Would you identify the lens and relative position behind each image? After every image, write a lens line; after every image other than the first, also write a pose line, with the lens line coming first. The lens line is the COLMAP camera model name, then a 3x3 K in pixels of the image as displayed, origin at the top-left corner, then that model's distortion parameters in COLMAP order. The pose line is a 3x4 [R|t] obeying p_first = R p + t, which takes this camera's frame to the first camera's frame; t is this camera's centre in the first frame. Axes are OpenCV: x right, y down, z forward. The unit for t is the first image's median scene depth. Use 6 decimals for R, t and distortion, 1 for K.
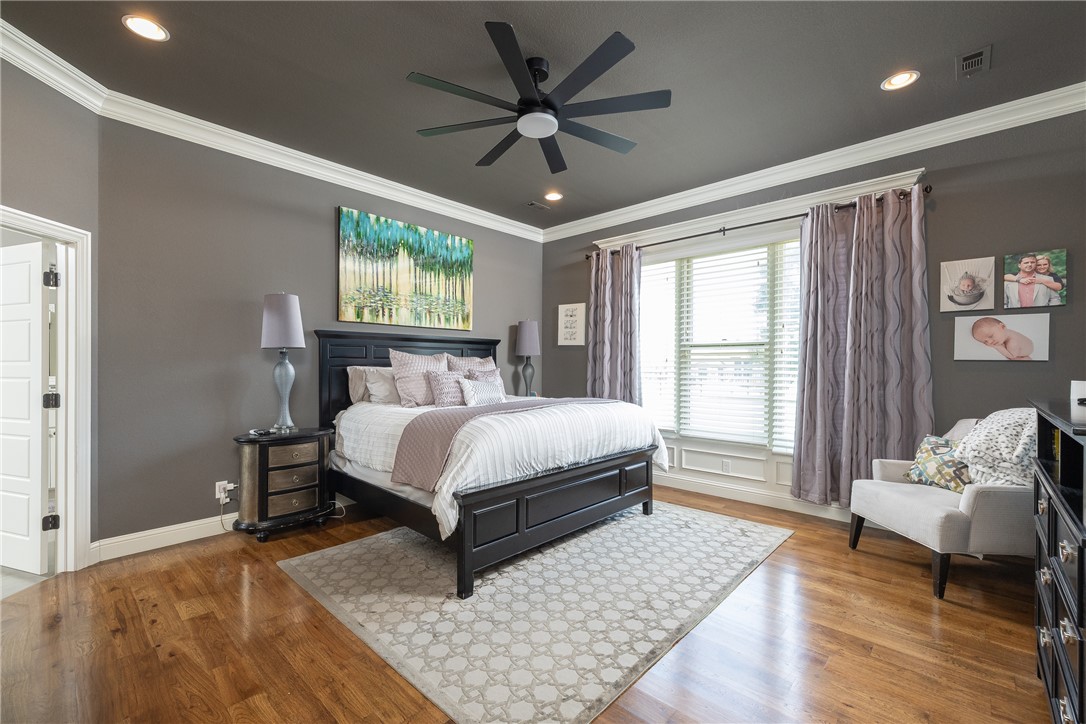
lens RADIAL K [[459.6, 0, 548.9], [0, 459.6, 364.9], [0, 0, 1]] dist [0.001868, 0.000419]
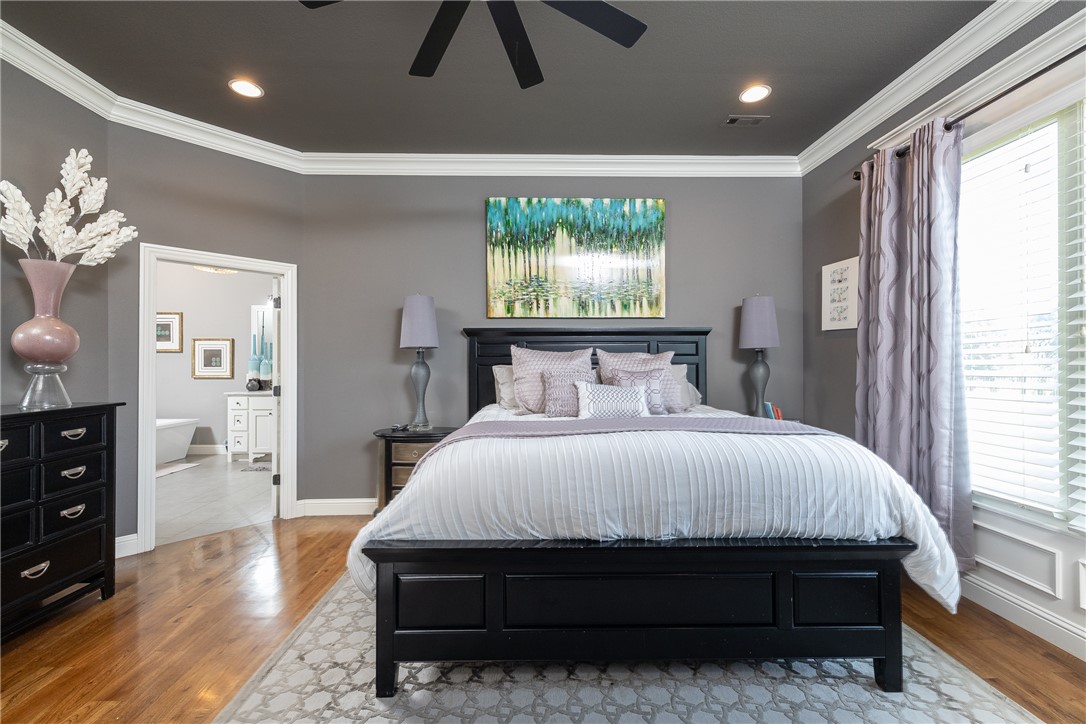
lens RADIAL K [[459.6, 0, 540.2], [0, 459.6, 357.1], [0, 0, 1]] dist [0.001868, 0.000419]
pose [[0.687110, -0.015069, -0.726397, 0.270840], [0.005104, 0.999860, -0.015913, 0.001515], [0.726536, 0.007226, 0.687091, 0.371945]]
